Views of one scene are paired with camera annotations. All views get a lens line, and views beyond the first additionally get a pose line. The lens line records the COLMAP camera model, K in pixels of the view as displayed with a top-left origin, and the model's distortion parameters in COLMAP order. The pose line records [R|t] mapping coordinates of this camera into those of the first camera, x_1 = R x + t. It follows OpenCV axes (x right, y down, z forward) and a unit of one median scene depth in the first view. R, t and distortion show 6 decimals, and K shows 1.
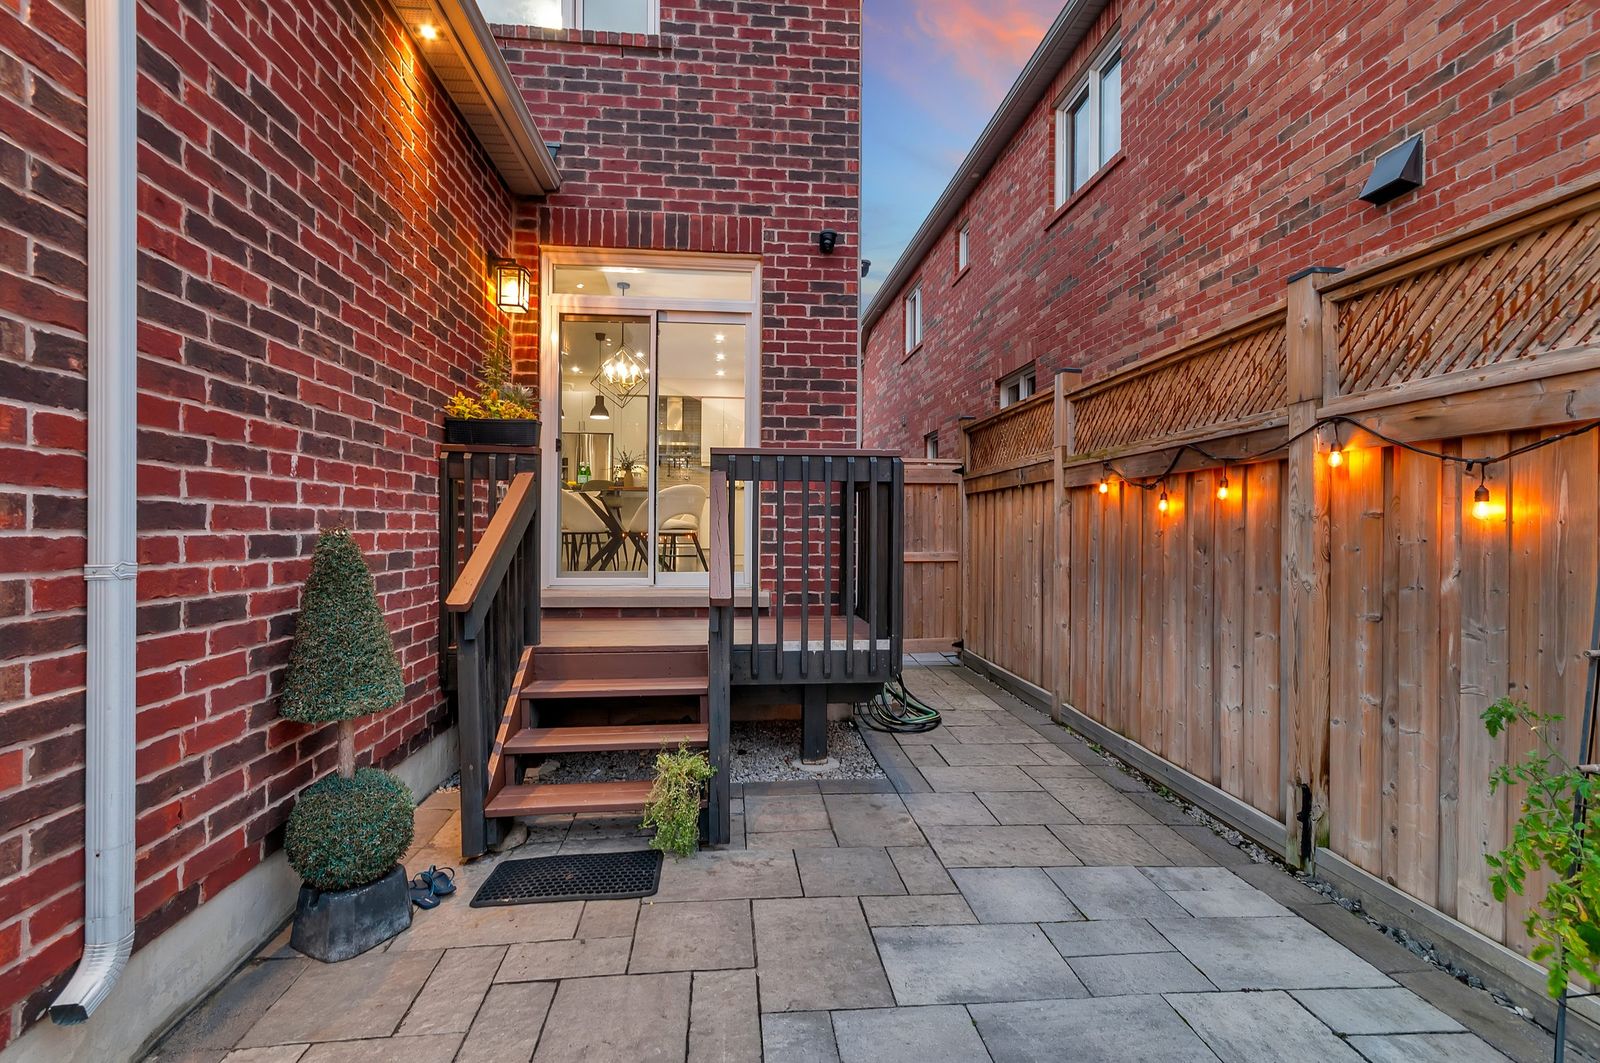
lens RADIAL K [[733.4, 0, 800.0], [0, 733.4, 531.5], [0, 0, 1]] dist [0.000399, 0.000927]
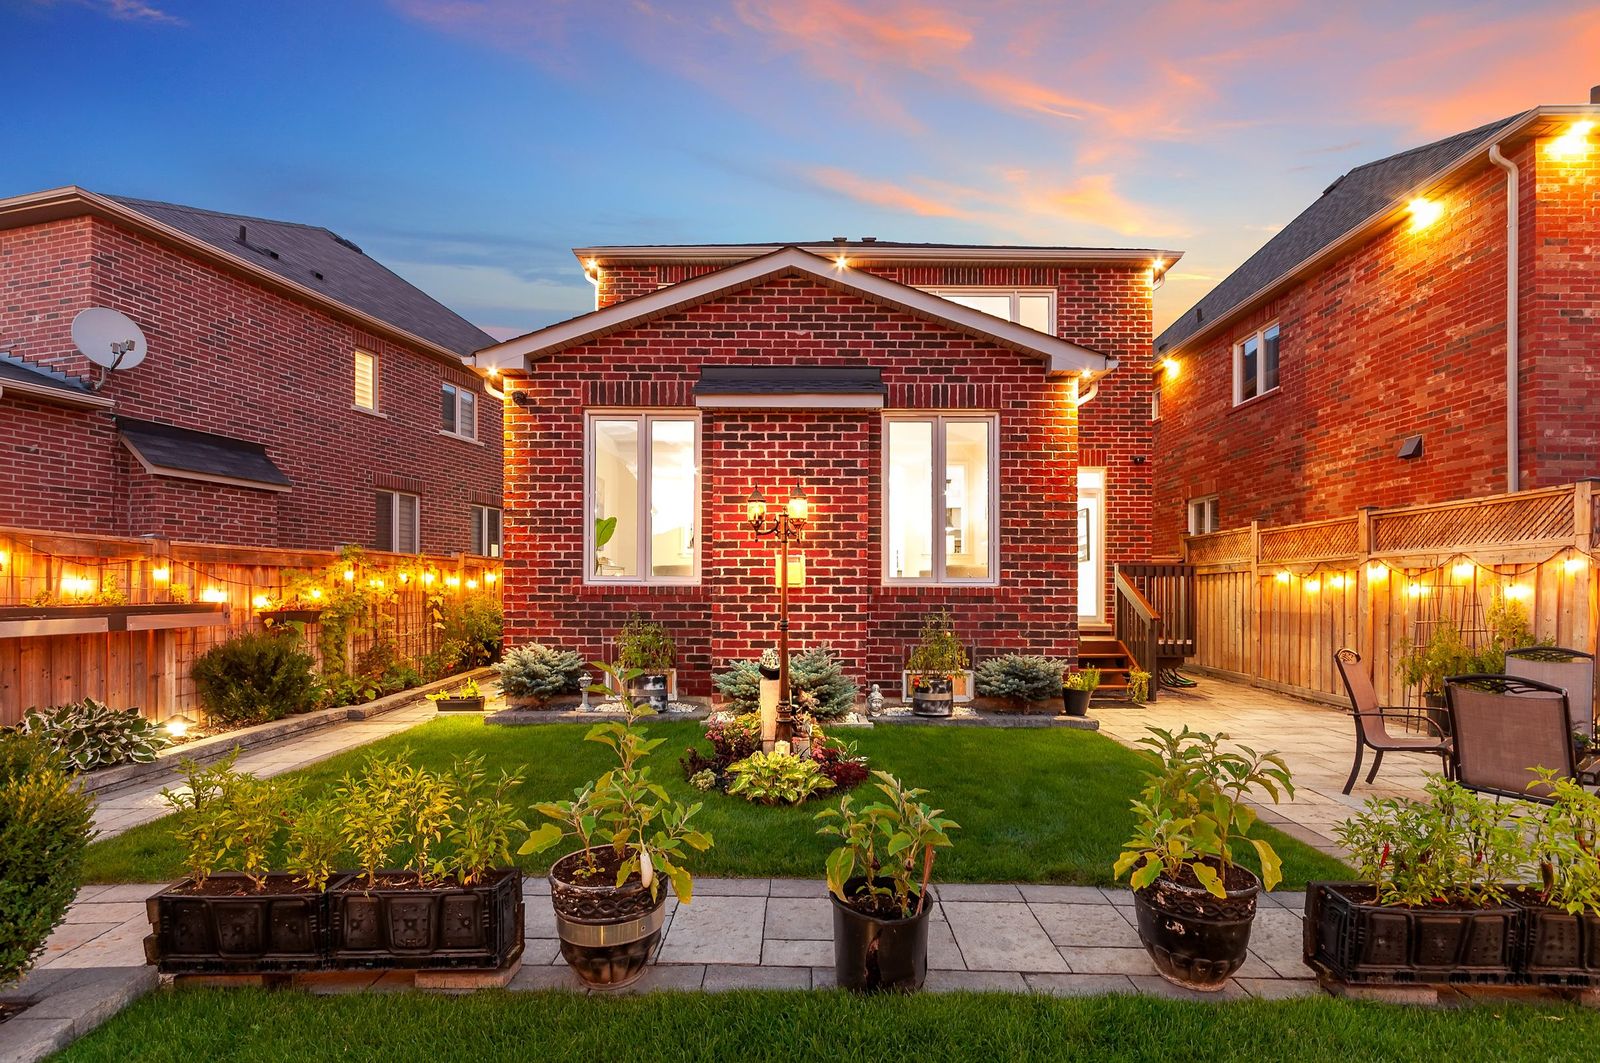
lens RADIAL K [[749.3, 0, 801.7], [0, 749.3, 589.1], [0, 0, 1]] dist [-0.000707, 0.000082]
pose [[0.993604, 0.000861, -0.112915, -0.685464], [-0.002017, 0.999947, -0.010119, 0.003502], [0.112900, 0.010282, 0.993553, -1.263094]]
